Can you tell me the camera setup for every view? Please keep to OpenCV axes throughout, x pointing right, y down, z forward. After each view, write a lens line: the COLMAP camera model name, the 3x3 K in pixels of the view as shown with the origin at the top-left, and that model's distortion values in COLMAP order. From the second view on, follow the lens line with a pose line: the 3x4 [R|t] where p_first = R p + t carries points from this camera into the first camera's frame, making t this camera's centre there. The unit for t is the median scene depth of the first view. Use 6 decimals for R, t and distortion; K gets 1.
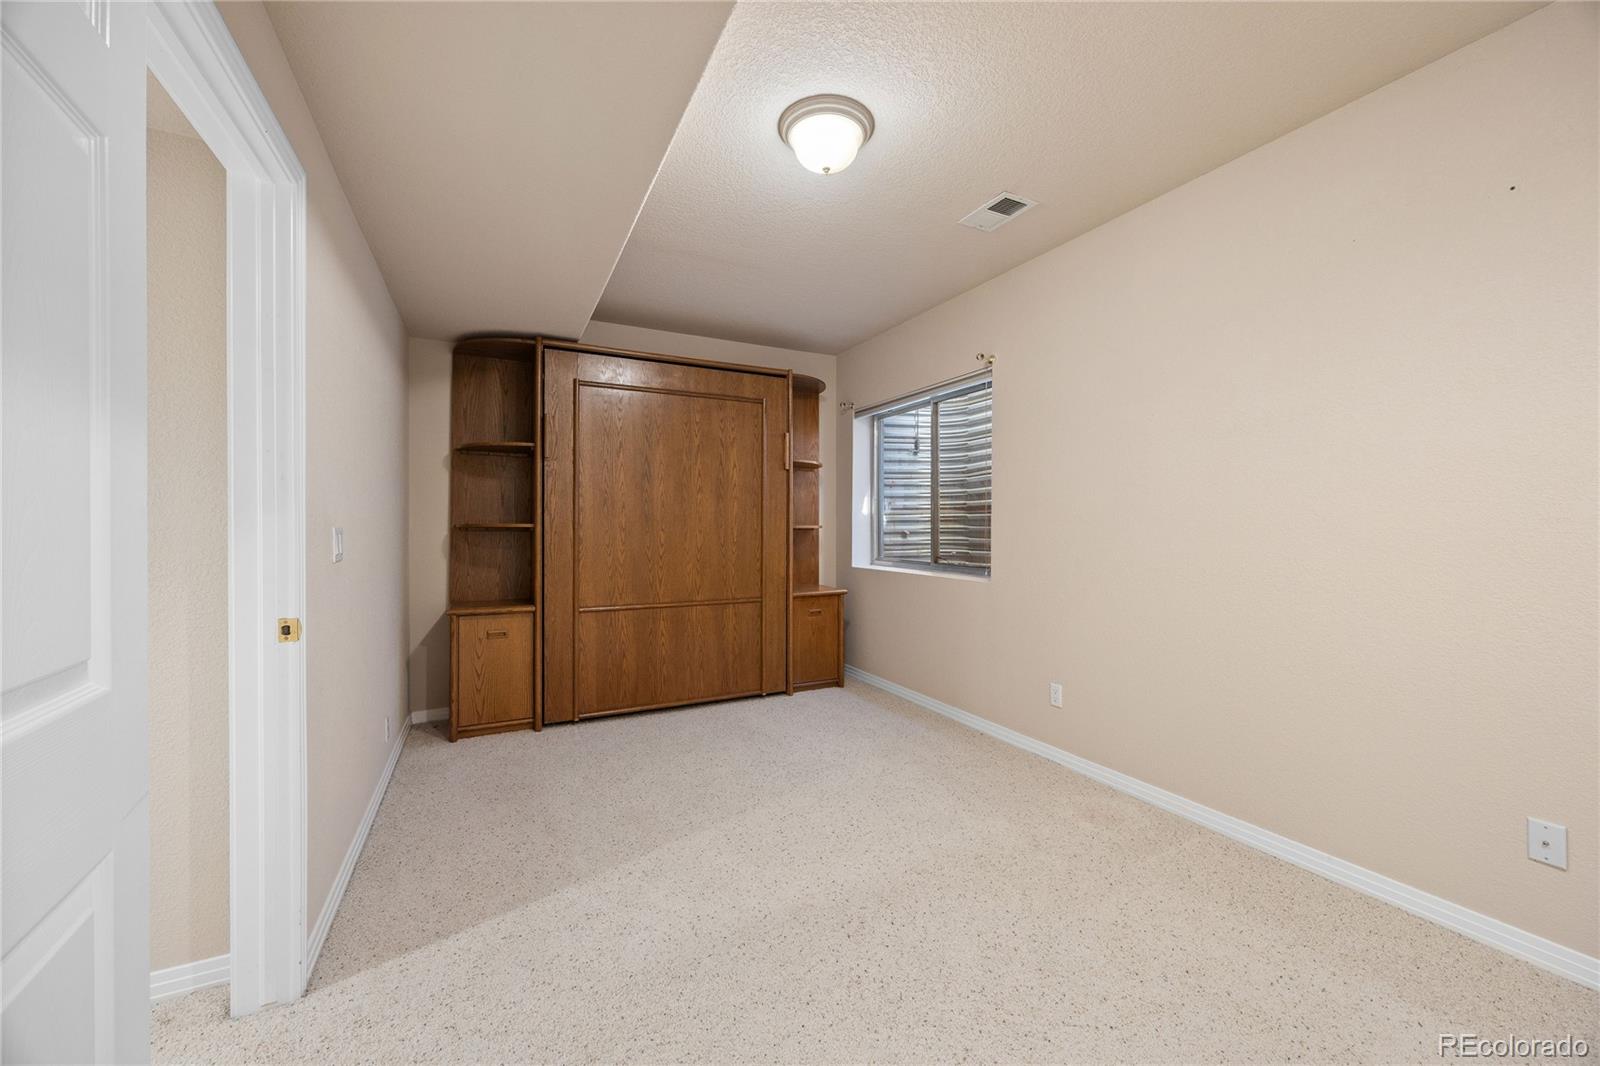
lens RADIAL K [[621.3, 0, 803.6], [0, 621.3, 526.3], [0, 0, 1]] dist [0.000185, -0.000496]
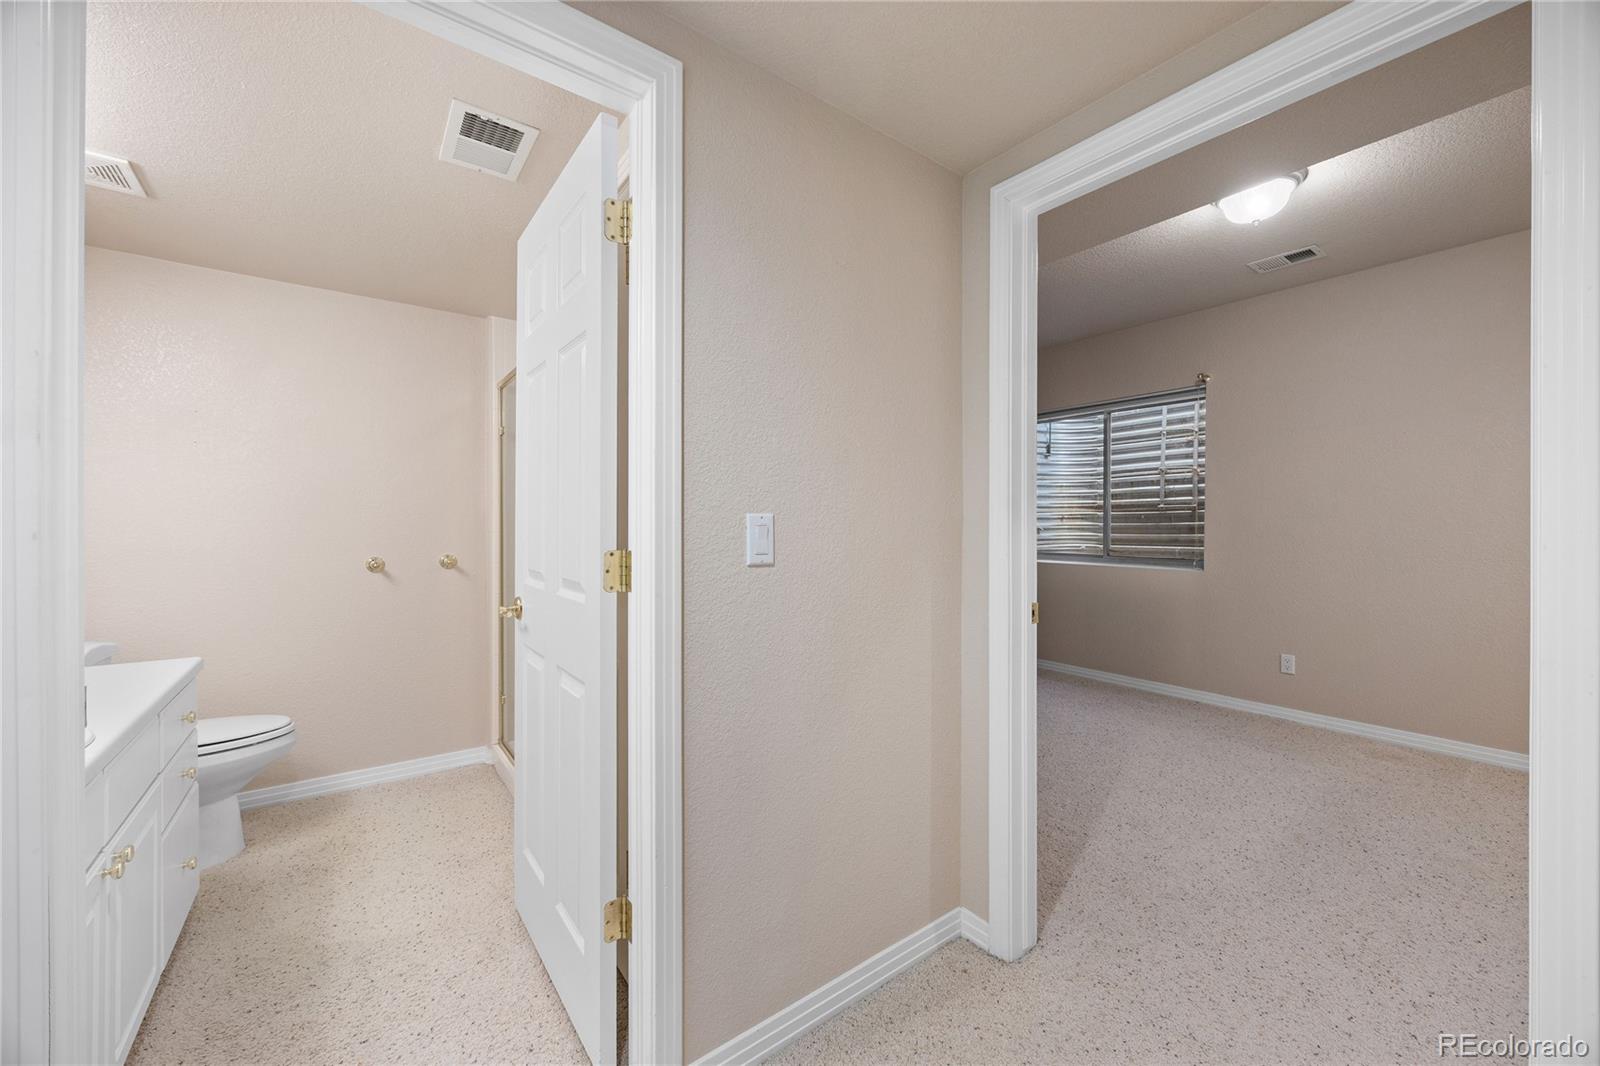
lens RADIAL K [[621.3, 0, 810.0], [0, 621.3, 526.8], [0, 0, 1]] dist [0.000185, -0.000496]
pose [[0.984673, 0.000446, 0.174410, -0.592210], [-0.001286, 0.999988, 0.004704, 0.002407], [-0.174406, -0.004856, 0.984662, -0.013071]]
